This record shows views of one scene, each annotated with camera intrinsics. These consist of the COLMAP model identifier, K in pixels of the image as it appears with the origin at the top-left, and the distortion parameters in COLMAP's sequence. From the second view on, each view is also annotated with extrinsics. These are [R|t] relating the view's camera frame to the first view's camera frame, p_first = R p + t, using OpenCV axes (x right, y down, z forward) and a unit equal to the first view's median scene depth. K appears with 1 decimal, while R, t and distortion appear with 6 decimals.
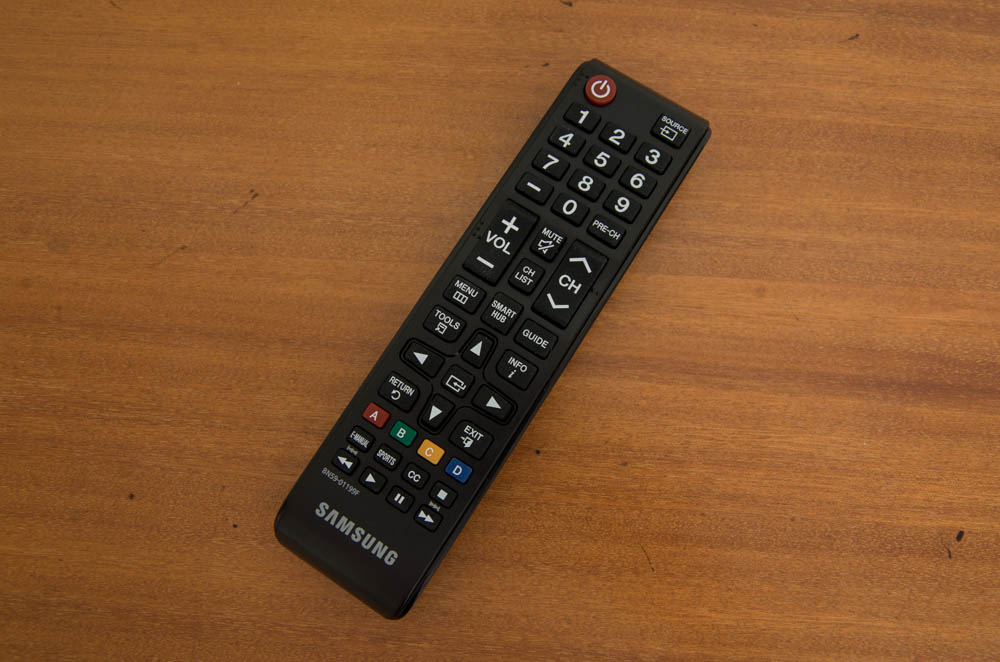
lens RADIAL K [[773.4, 0, 499.6], [0, 773.4, 332.2], [0, 0, 1]] dist [-0.071020, -0.000239]
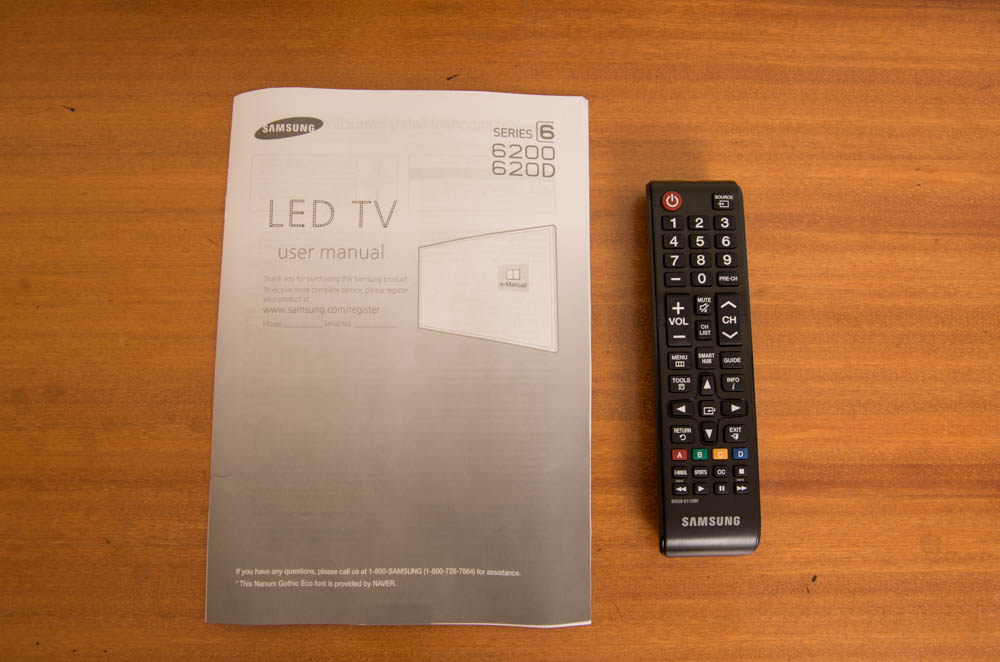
lens RADIAL K [[773.4, 0, 500.8], [0, 773.4, 329.7], [0, 0, 1]] dist [-0.071020, -0.000239]
pose [[0.832344, -0.540361, 0.123346, -0.516970], [0.533701, 0.841420, 0.084707, -0.437373], [-0.149558, -0.004675, 0.988742, -0.516506]]
